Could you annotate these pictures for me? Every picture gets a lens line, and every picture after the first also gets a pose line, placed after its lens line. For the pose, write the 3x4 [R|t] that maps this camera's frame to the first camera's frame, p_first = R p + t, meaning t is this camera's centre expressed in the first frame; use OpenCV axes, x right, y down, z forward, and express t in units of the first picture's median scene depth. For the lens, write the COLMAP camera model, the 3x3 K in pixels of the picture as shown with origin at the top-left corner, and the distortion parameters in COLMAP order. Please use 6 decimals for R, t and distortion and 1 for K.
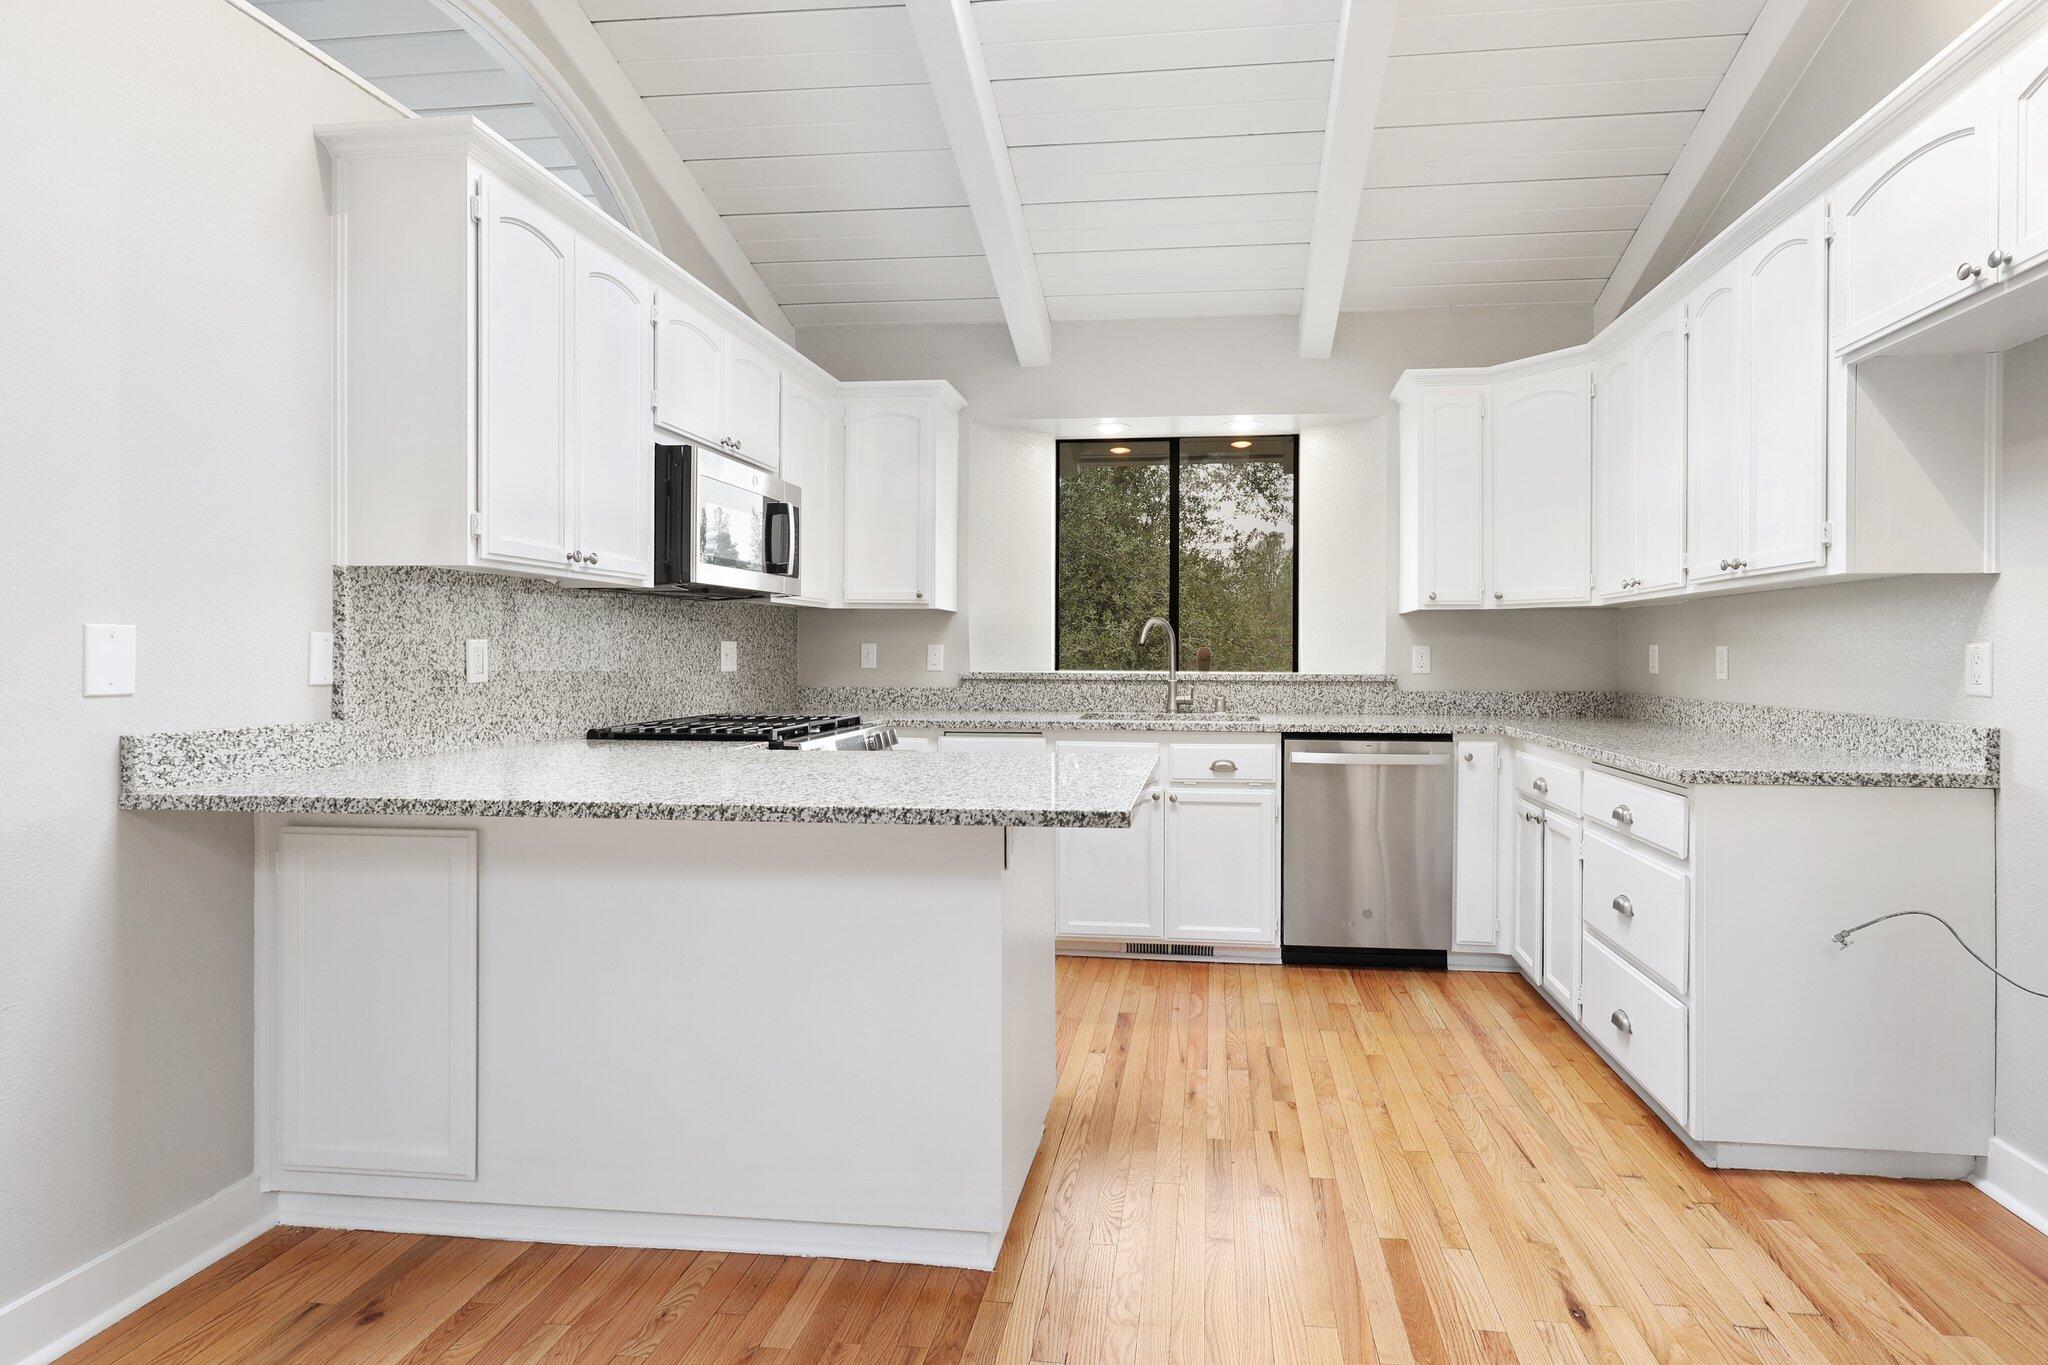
lens RADIAL K [[979.8, 0, 1024.5], [0, 979.8, 662.2], [0, 0, 1]] dist [0.000998, 0.000147]
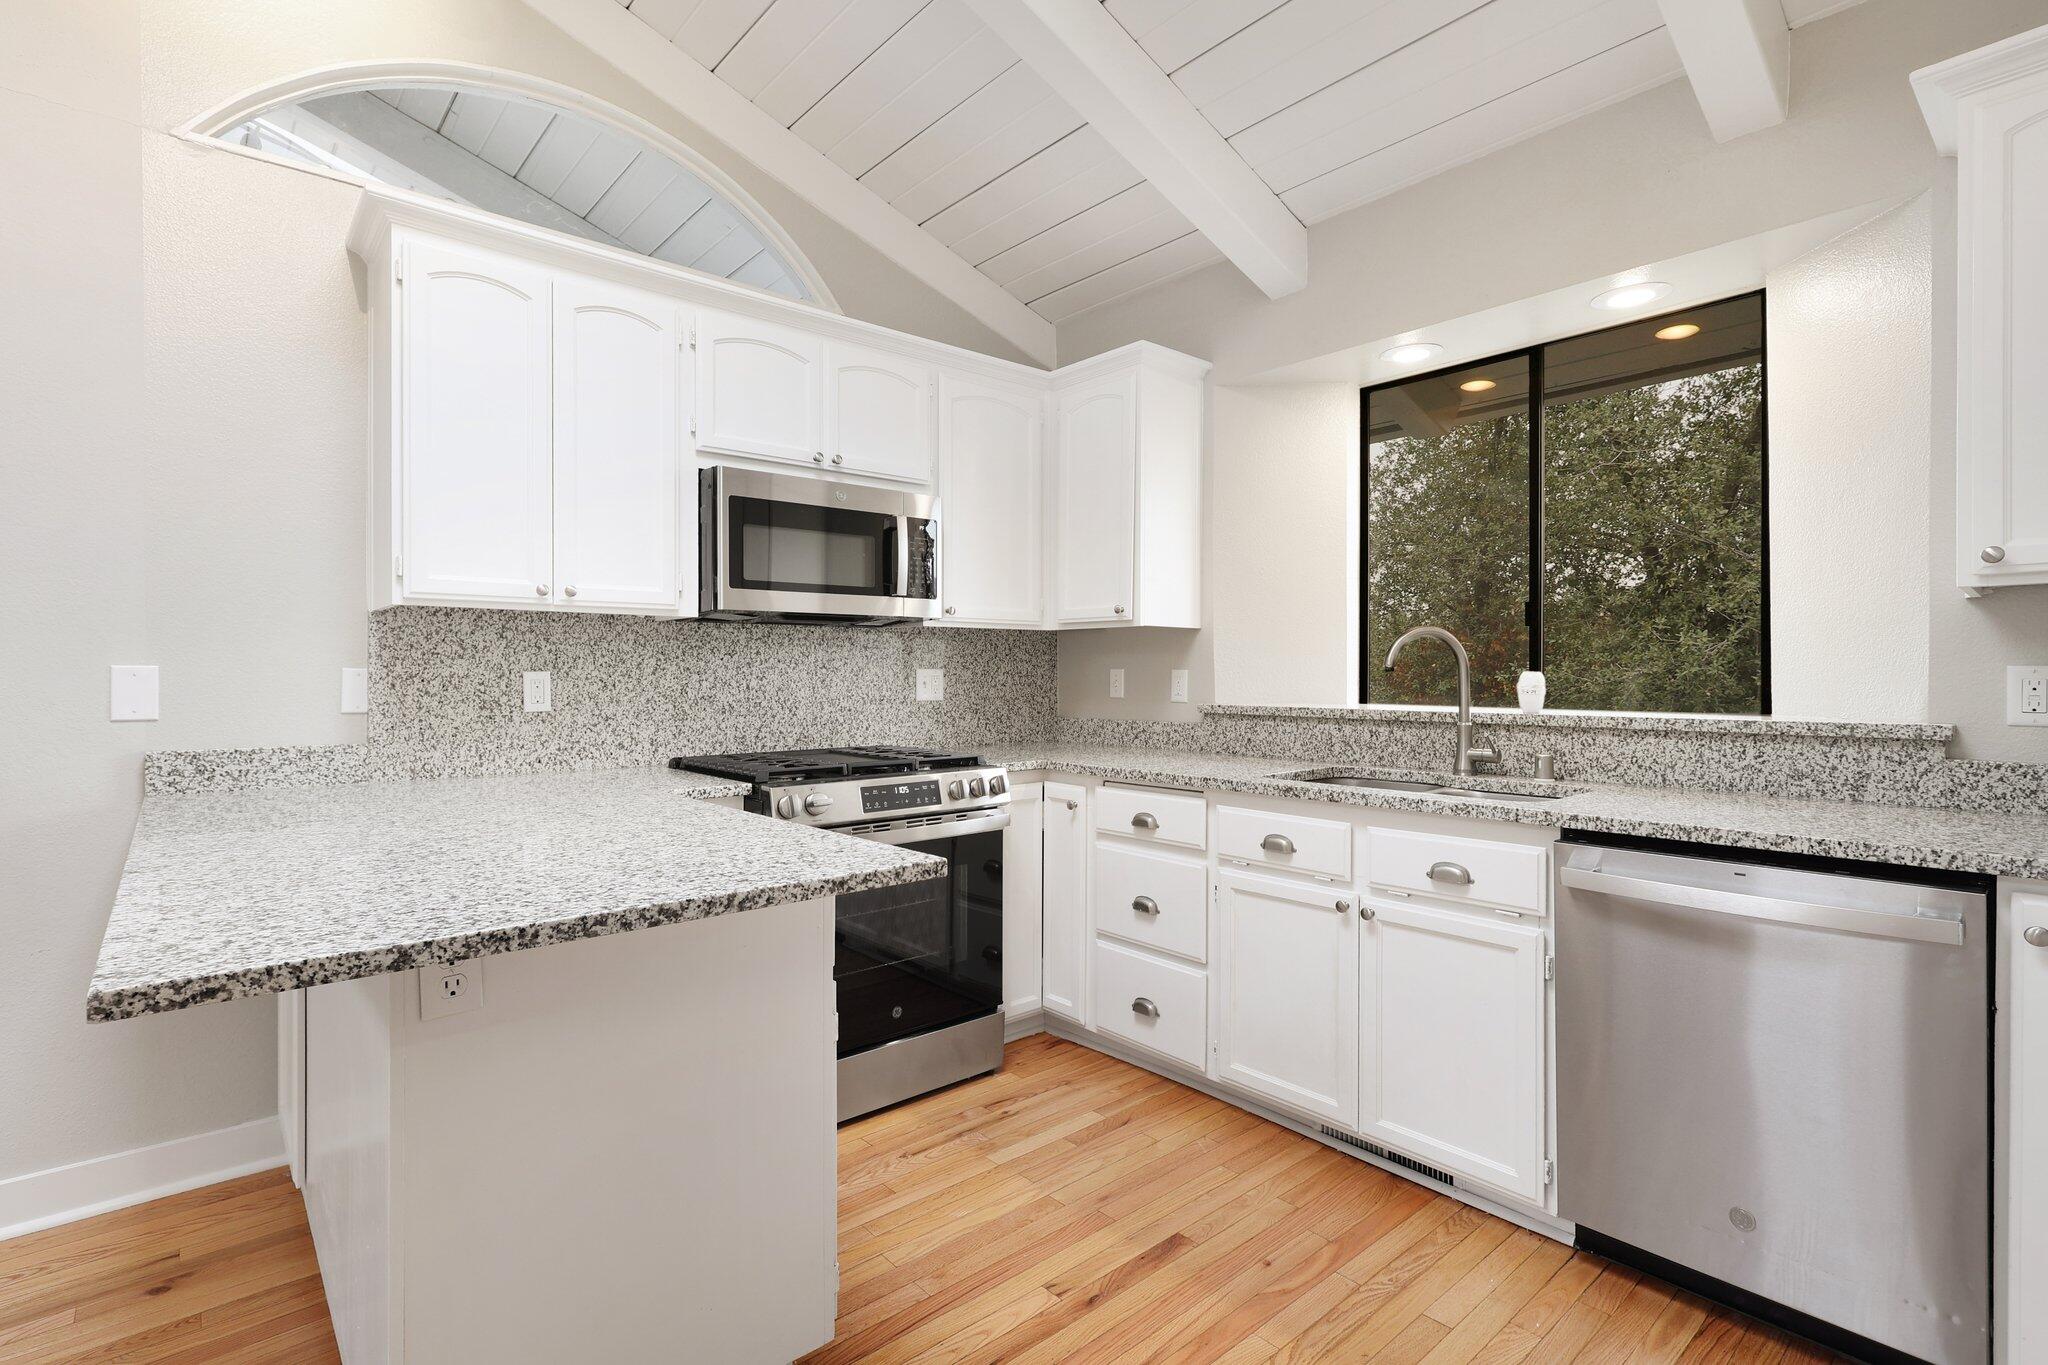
lens RADIAL K [[904.8, 0, 1024.0], [0, 904.8, 682.5], [0, 0, 1]] dist [-0.001588, 0.003958]
pose [[0.760781, 0.001482, -0.649007, 0.370511], [-0.001596, 0.999999, 0.000413, -0.009368], [0.649007, 0.000721, 0.760782, 0.426535]]
